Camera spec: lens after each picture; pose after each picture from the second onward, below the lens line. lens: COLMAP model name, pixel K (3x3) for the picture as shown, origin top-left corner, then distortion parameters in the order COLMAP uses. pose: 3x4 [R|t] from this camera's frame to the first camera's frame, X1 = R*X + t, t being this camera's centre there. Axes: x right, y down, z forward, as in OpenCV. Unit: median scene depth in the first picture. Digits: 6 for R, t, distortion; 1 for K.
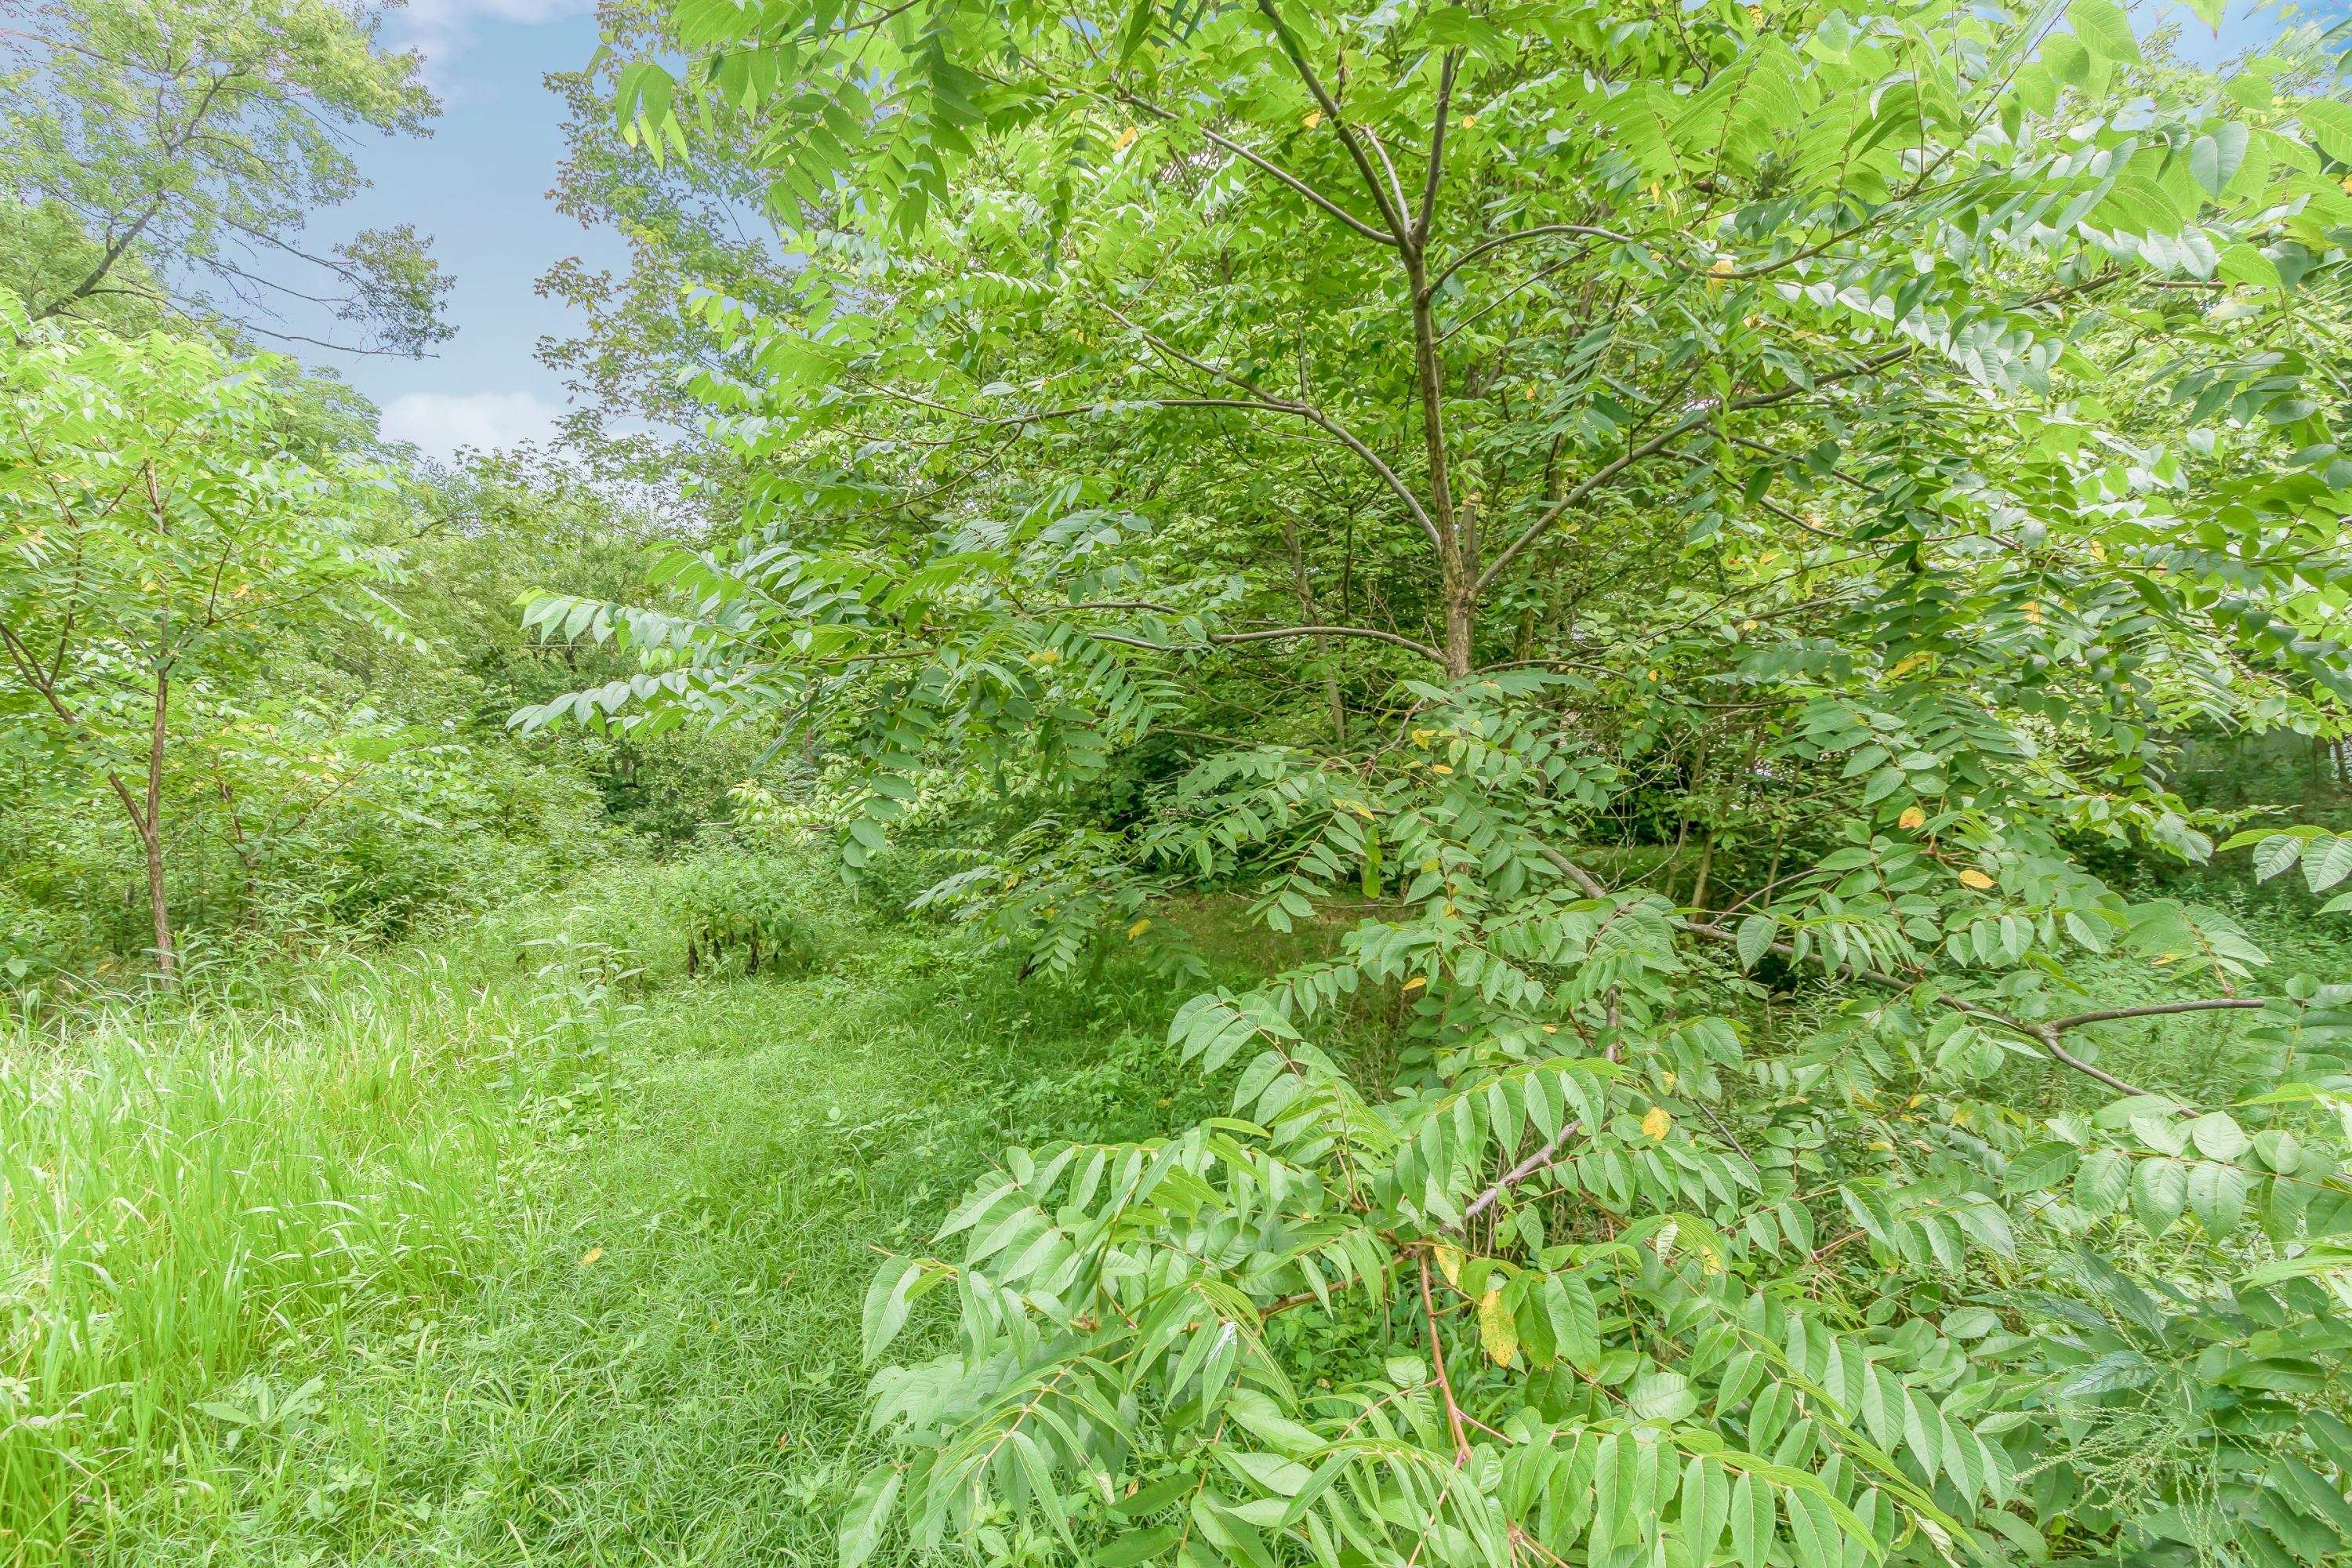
lens RADIAL K [[1126.2, 0, 1174.9], [0, 1126.2, 797.4], [0, 0, 1]] dist [0.013306, -0.005477]
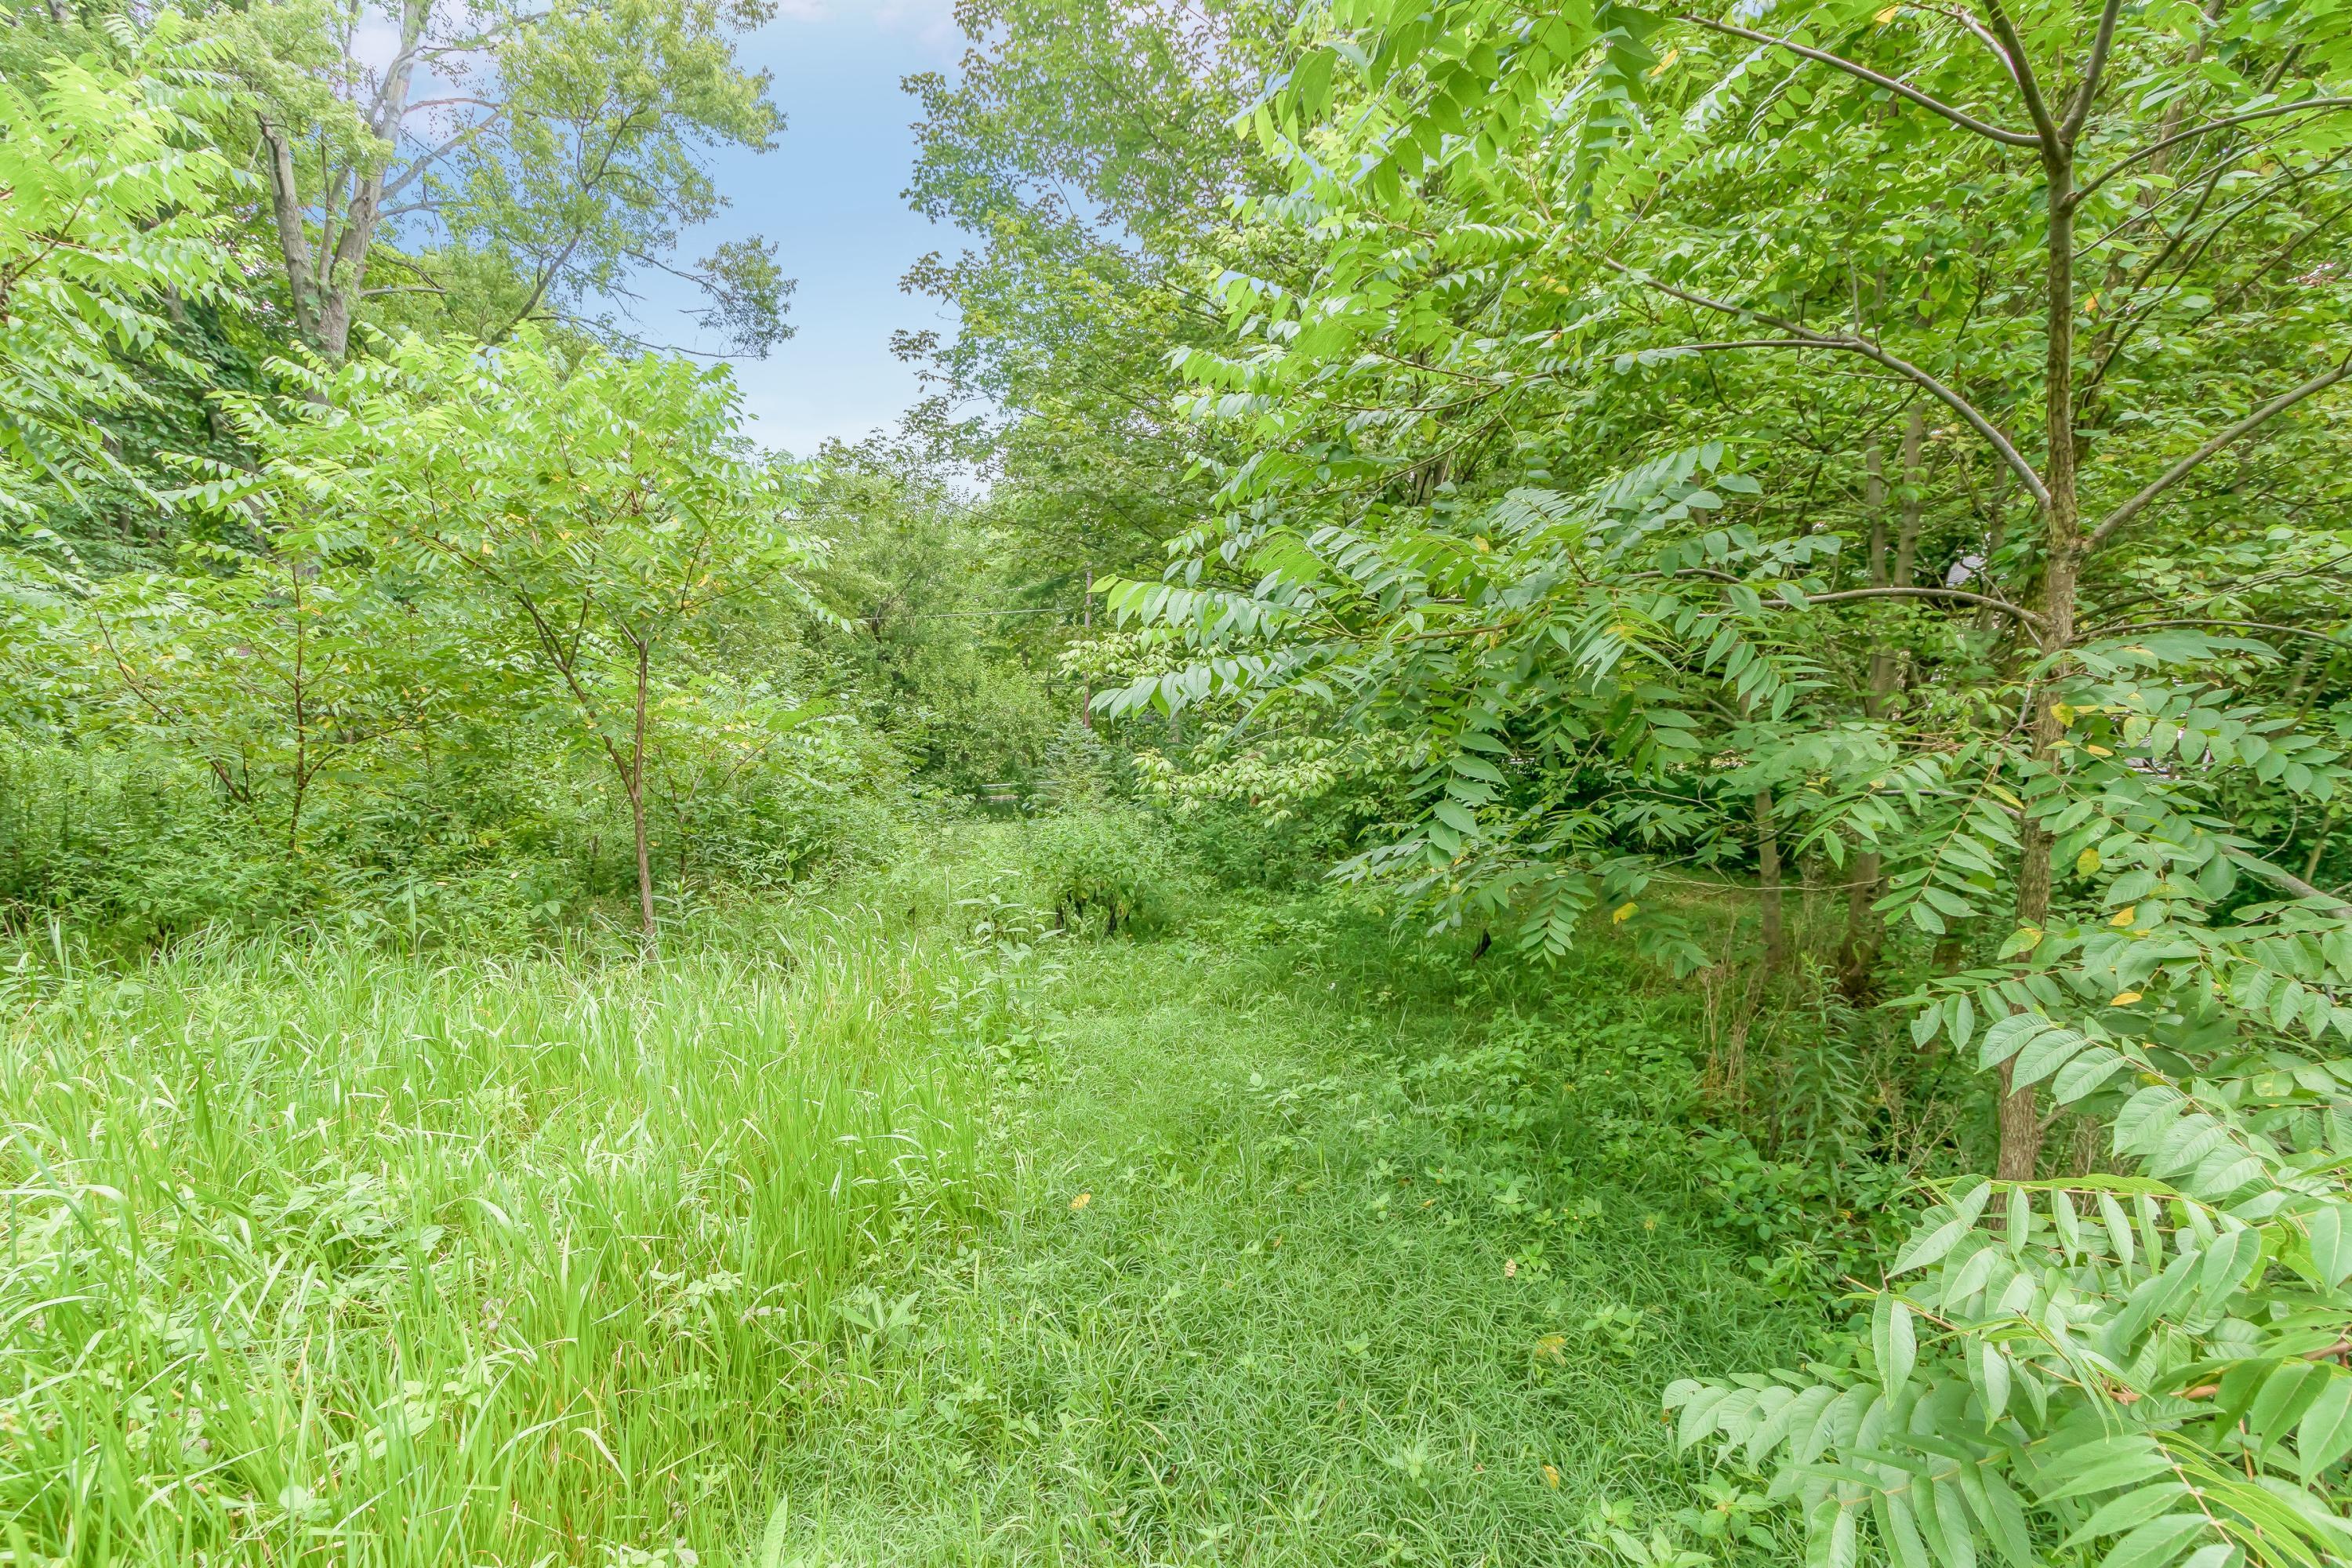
lens RADIAL K [[1126.2, 0, 1115.4], [0, 1126.2, 795.5], [0, 0, 1]] dist [0.013306, -0.005477]
pose [[0.976145, 0.012555, -0.216758, -0.148015], [-0.005125, 0.999381, 0.034804, -0.007861], [0.217061, -0.032863, 0.975605, -0.009842]]
